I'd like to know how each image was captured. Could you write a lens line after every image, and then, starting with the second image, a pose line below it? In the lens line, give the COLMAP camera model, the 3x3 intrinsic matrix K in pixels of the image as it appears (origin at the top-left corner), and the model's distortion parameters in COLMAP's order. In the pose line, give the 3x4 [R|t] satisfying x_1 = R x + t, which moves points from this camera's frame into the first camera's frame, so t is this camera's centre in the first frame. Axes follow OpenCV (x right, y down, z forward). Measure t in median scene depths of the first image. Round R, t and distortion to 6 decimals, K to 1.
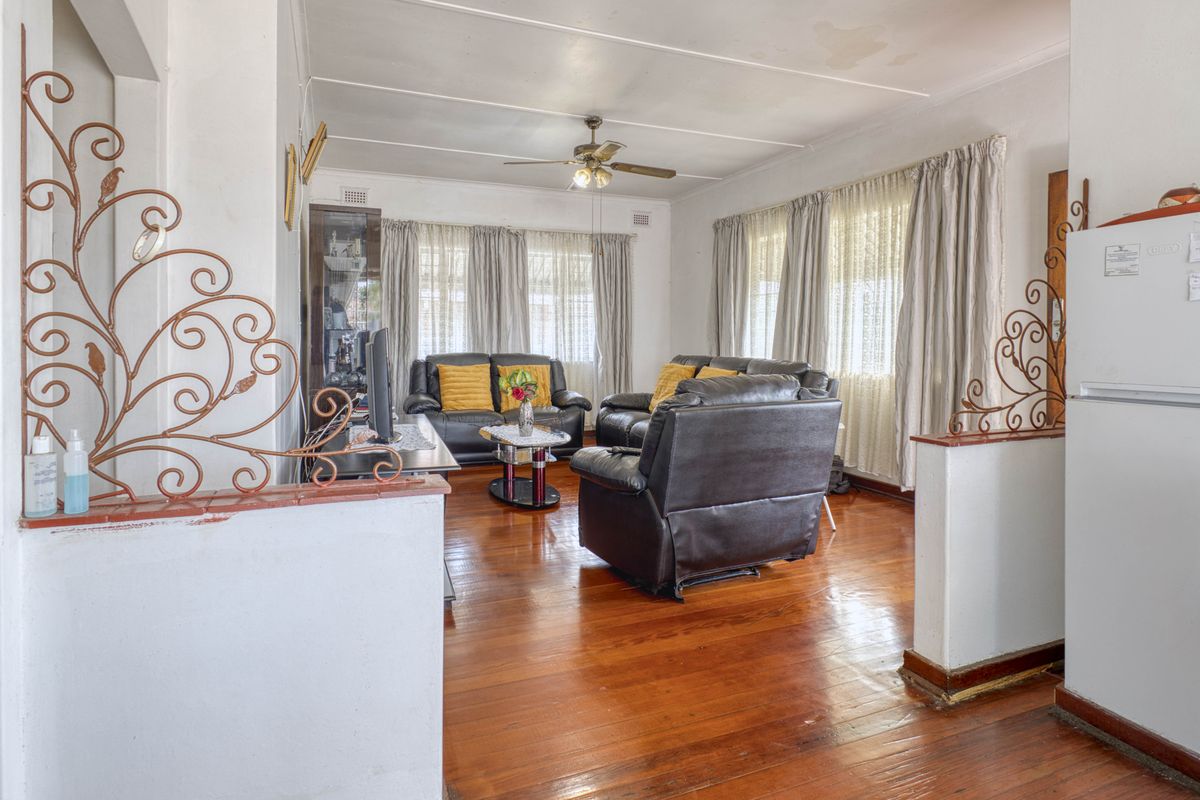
lens RADIAL K [[573.4, 0, 600.8], [0, 573.4, 349.9], [0, 0, 1]] dist [0.000493, 0.000089]
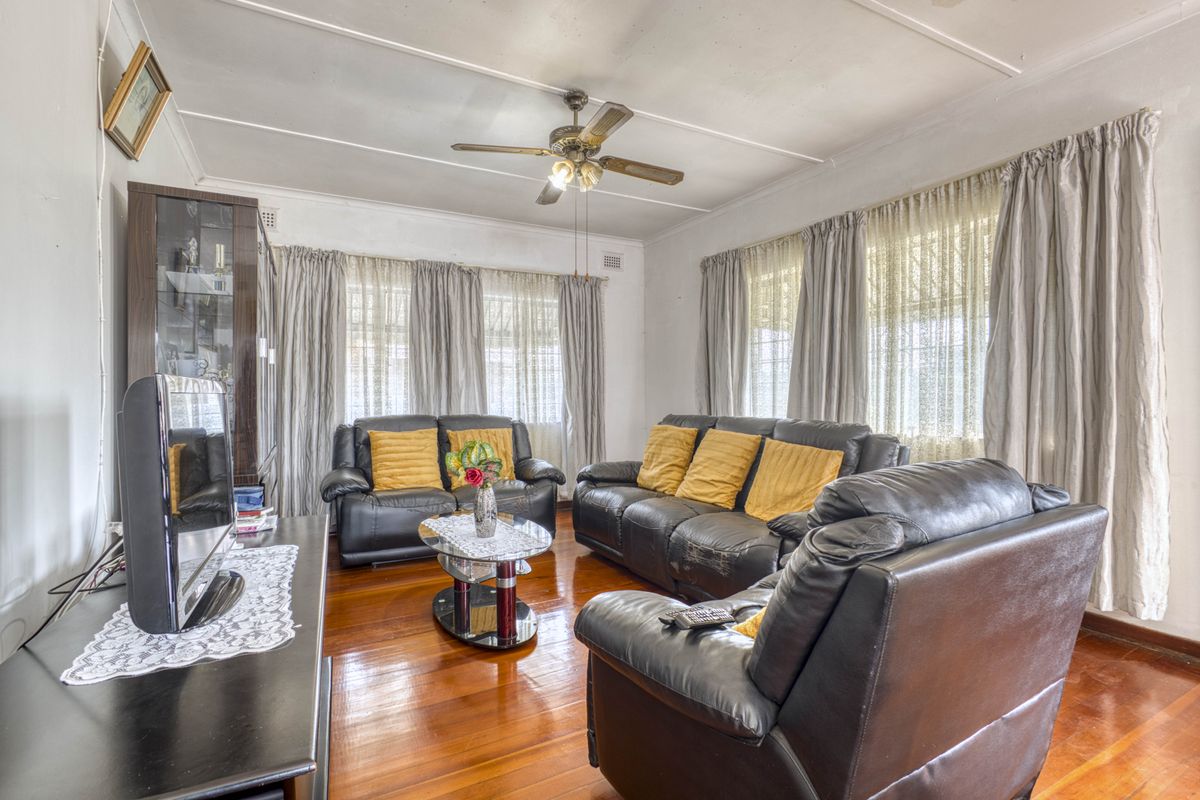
lens RADIAL K [[514.6, 0, 600.0], [0, 514.6, 400.0], [0, 0, 1]] dist [-0.000329, 0.000106]
pose [[0.994811, -0.010092, 0.101236, -0.039959], [0.011314, 0.999870, -0.011504, -0.004805], [-0.101107, 0.012590, 0.994796, 0.265630]]
